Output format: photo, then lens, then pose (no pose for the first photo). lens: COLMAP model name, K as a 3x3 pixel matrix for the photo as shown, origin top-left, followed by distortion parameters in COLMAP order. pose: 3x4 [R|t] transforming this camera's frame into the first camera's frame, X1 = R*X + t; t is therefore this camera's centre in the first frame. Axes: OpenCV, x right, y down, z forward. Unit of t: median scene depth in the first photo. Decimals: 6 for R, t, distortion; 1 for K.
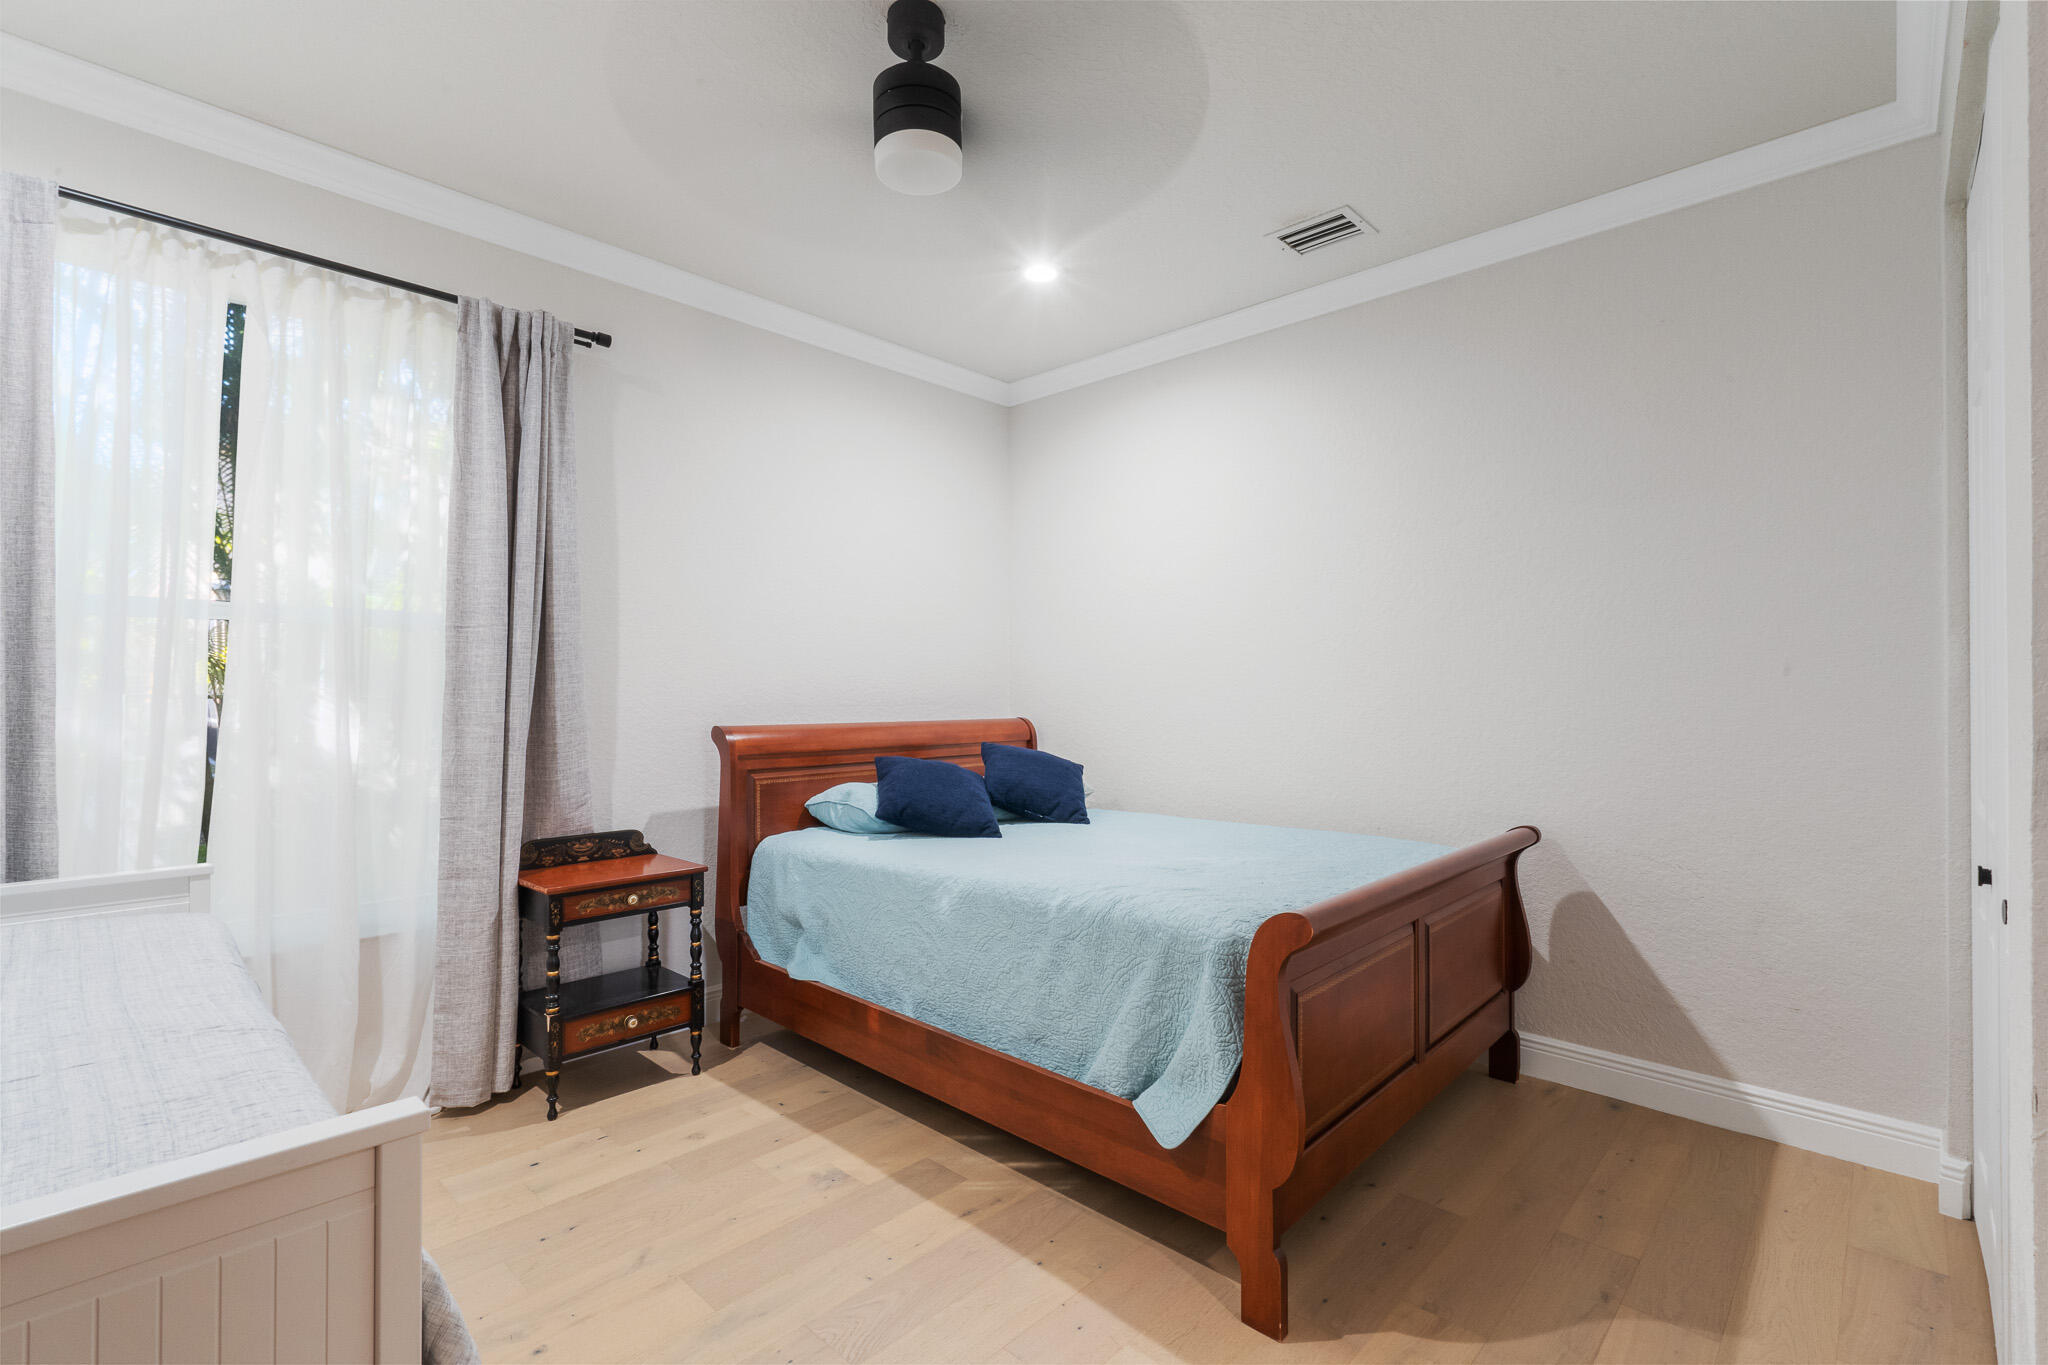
lens RADIAL K [[920.8, 0, 1025.4], [0, 920.8, 681.6], [0, 0, 1]] dist [-0.005225, 0.002858]
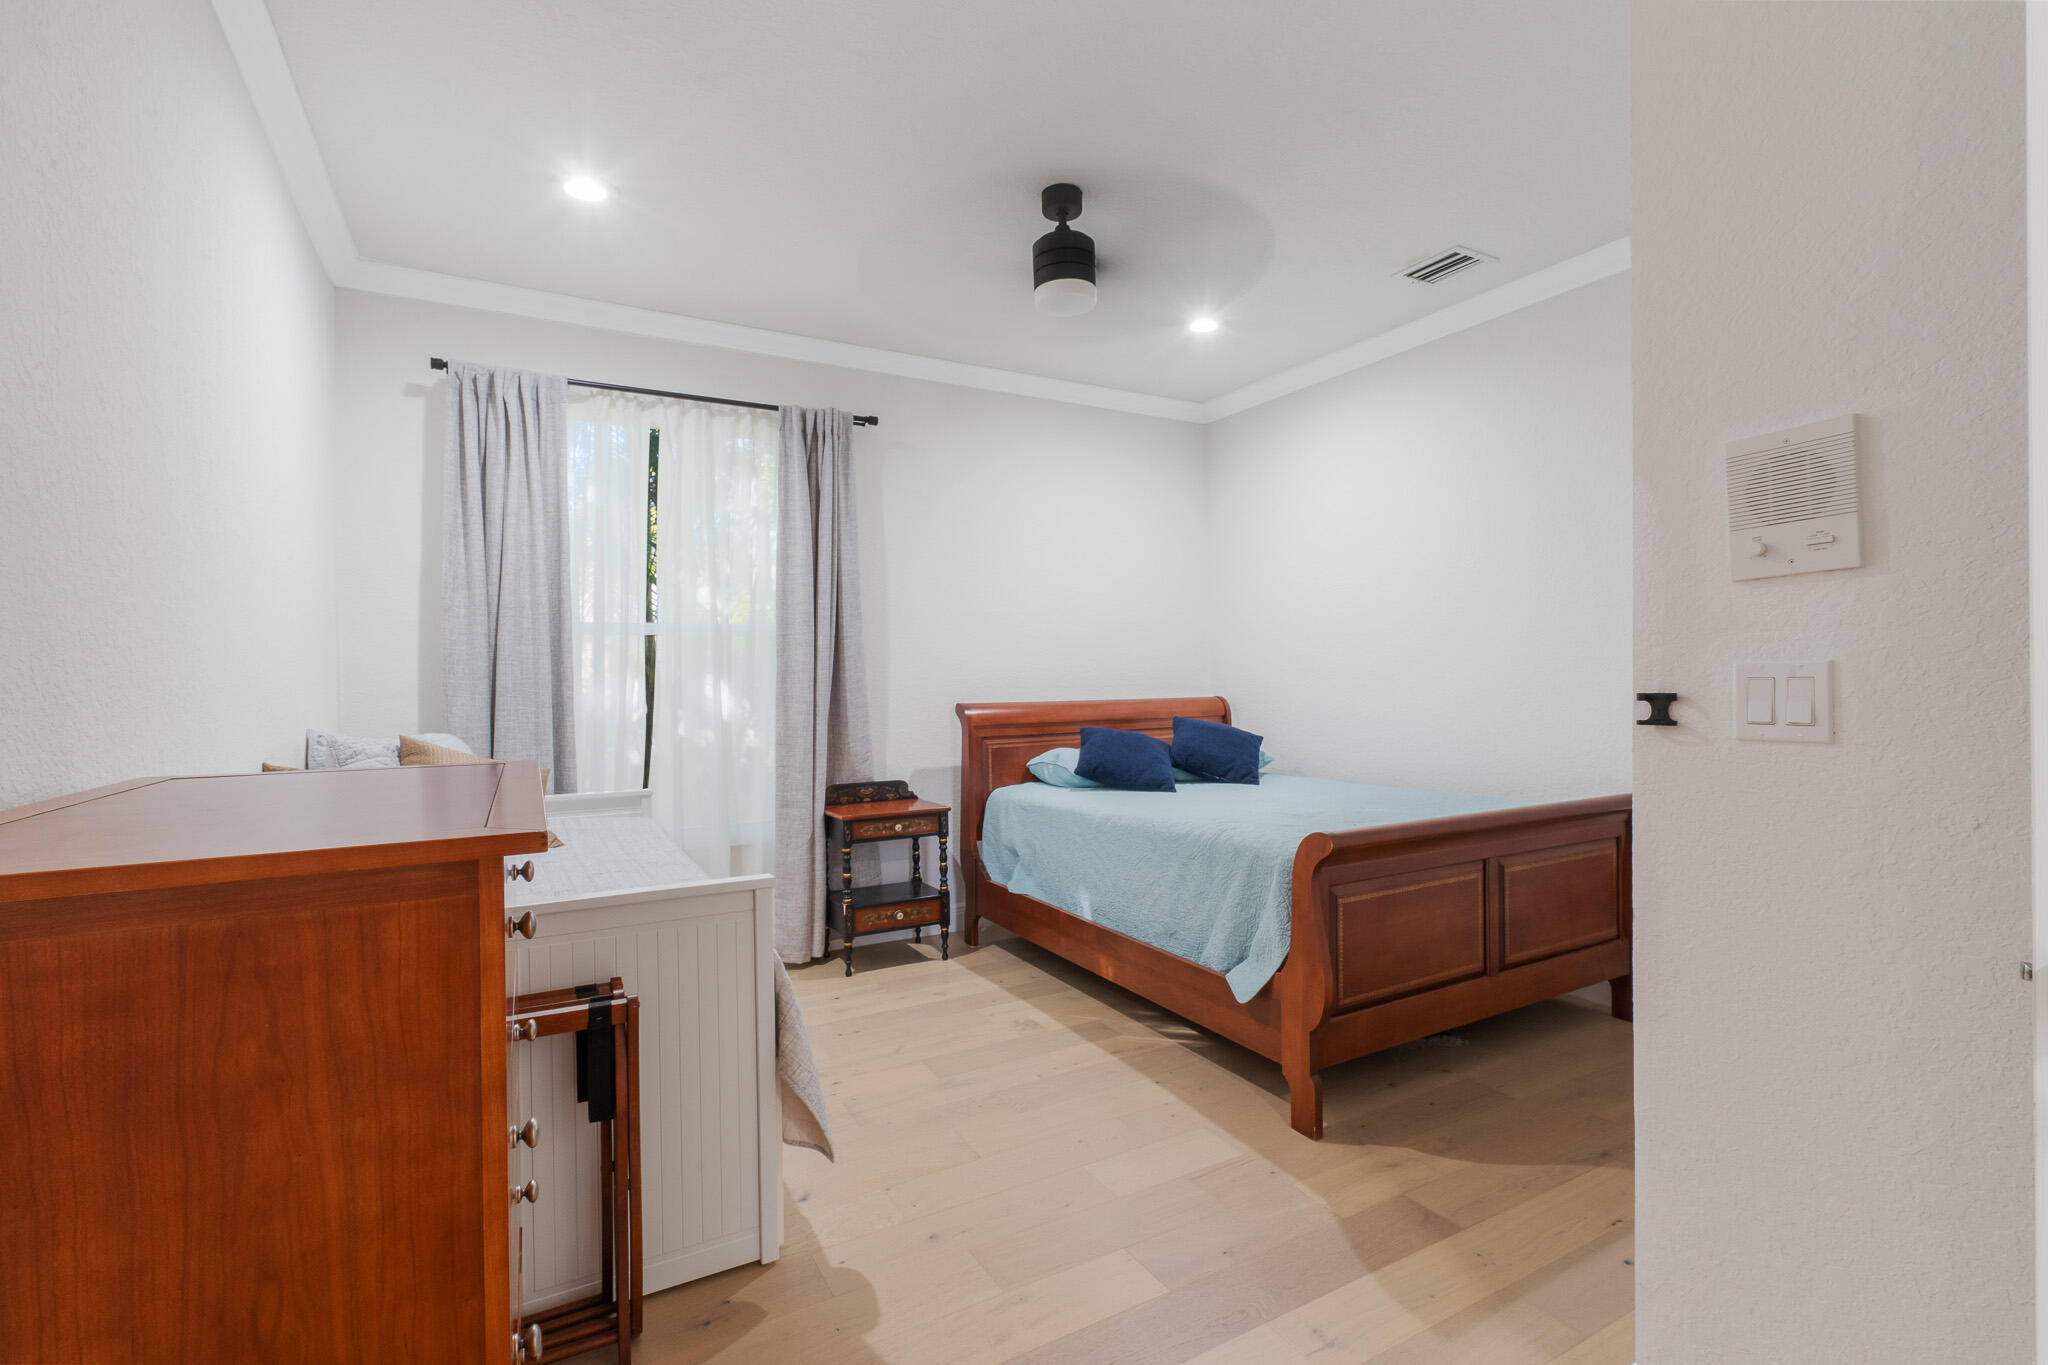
lens RADIAL K [[920.8, 0, 1022.2], [0, 920.8, 679.8], [0, 0, 1]] dist [-0.005225, 0.002858]
pose [[0.954863, -0.012529, -0.296782, 0.171086], [0.017420, 0.999752, 0.013842, -0.002127], [0.296535, -0.018387, 0.954845, -0.274543]]
